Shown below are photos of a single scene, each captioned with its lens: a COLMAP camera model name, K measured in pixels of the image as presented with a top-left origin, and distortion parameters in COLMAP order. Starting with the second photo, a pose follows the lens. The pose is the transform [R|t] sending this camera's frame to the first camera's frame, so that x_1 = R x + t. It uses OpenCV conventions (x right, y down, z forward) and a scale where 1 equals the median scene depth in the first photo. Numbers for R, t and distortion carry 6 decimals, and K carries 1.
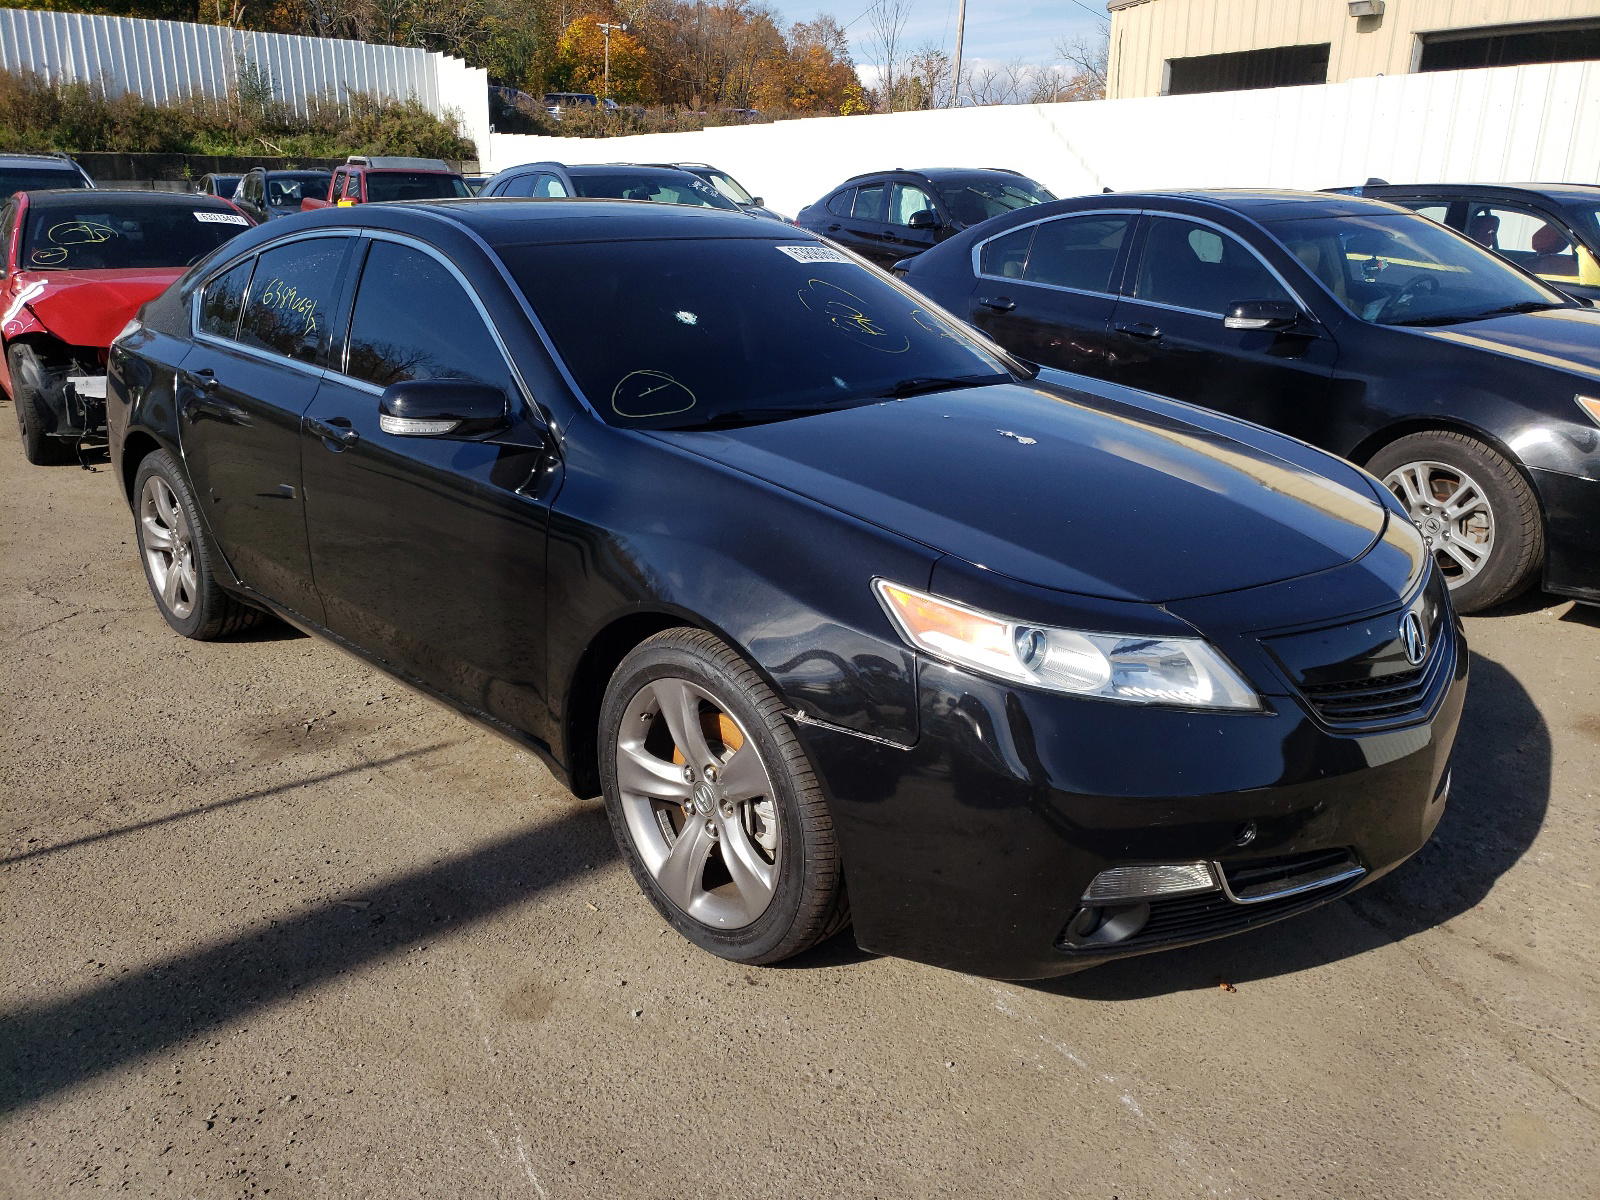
lens RADIAL K [[1095.6, 0, 800.0], [0, 1095.6, 600.0], [0, 0, 1]] dist [0.037557, 0.000221]
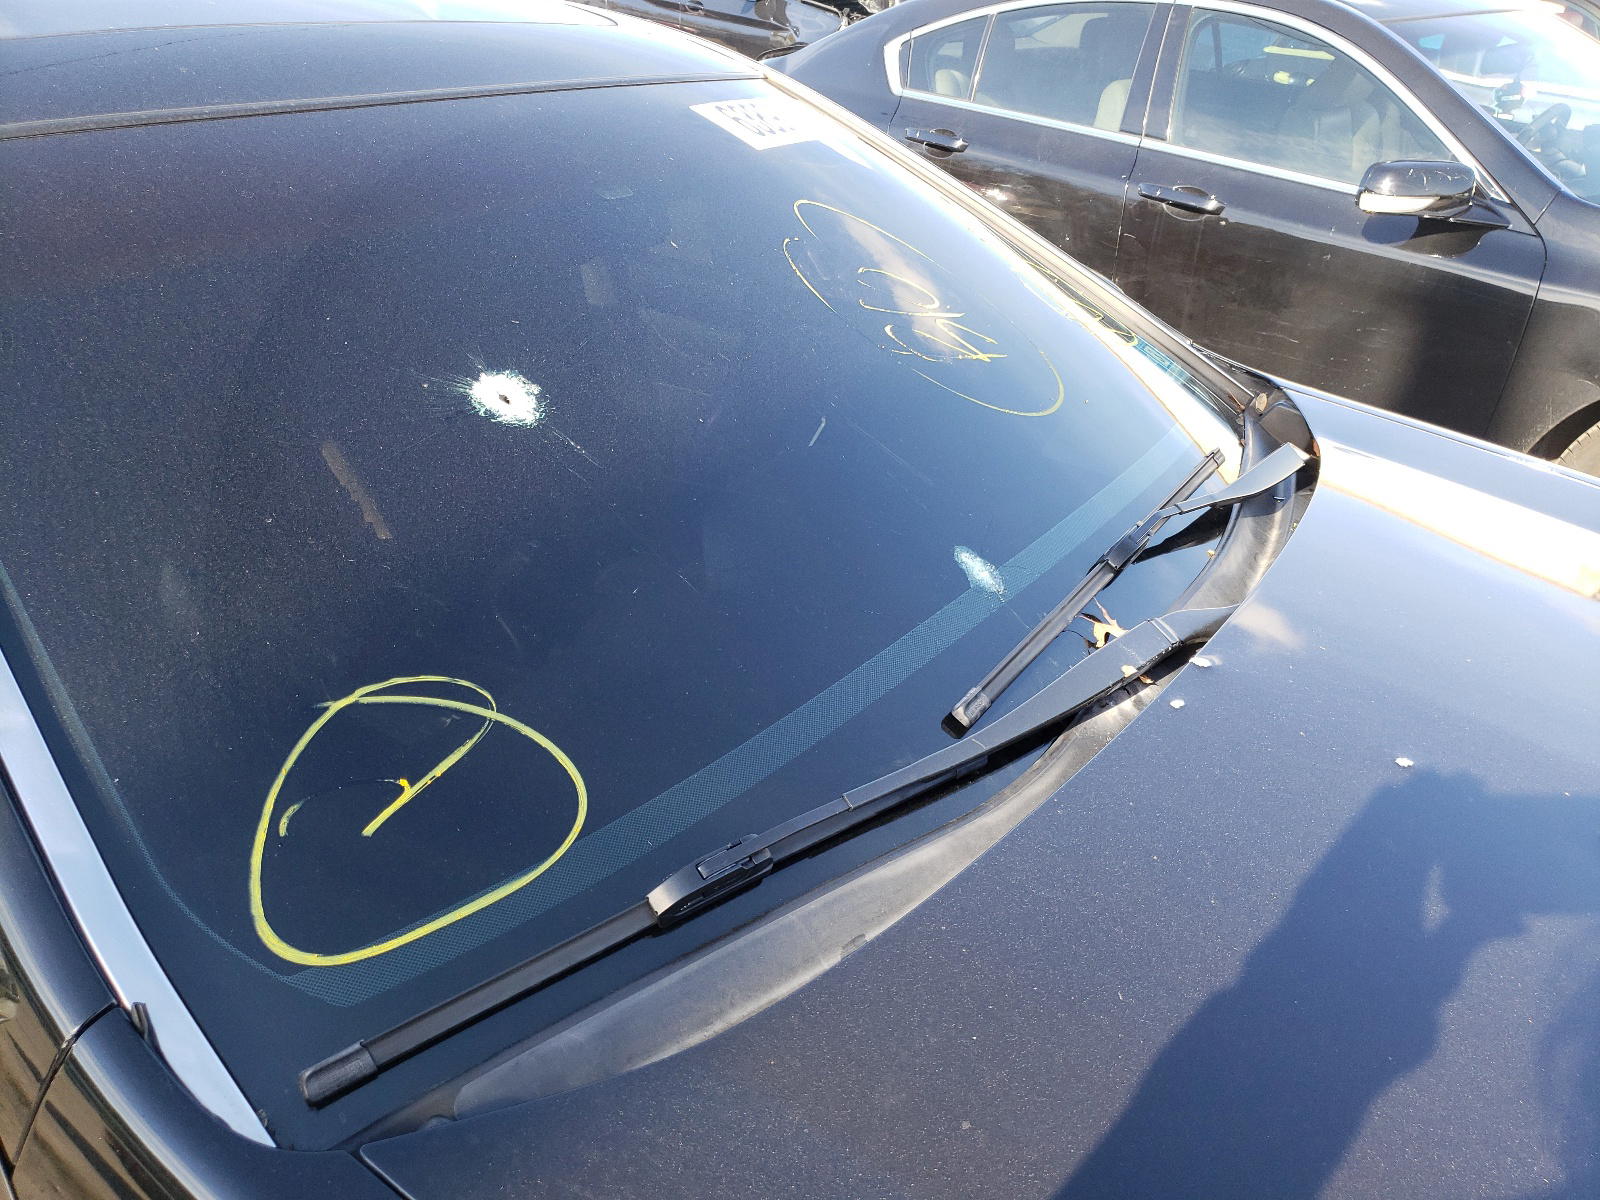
lens RADIAL K [[1095.6, 0, 800.0], [0, 1095.6, 600.0], [0, 0, 1]] dist [0.037557, 0.000221]
pose [[0.981983, -0.071888, 0.174762, -0.049088], [0.039026, 0.982025, 0.184670, -0.157833], [-0.184896, -0.174523, 0.967138, 0.413089]]
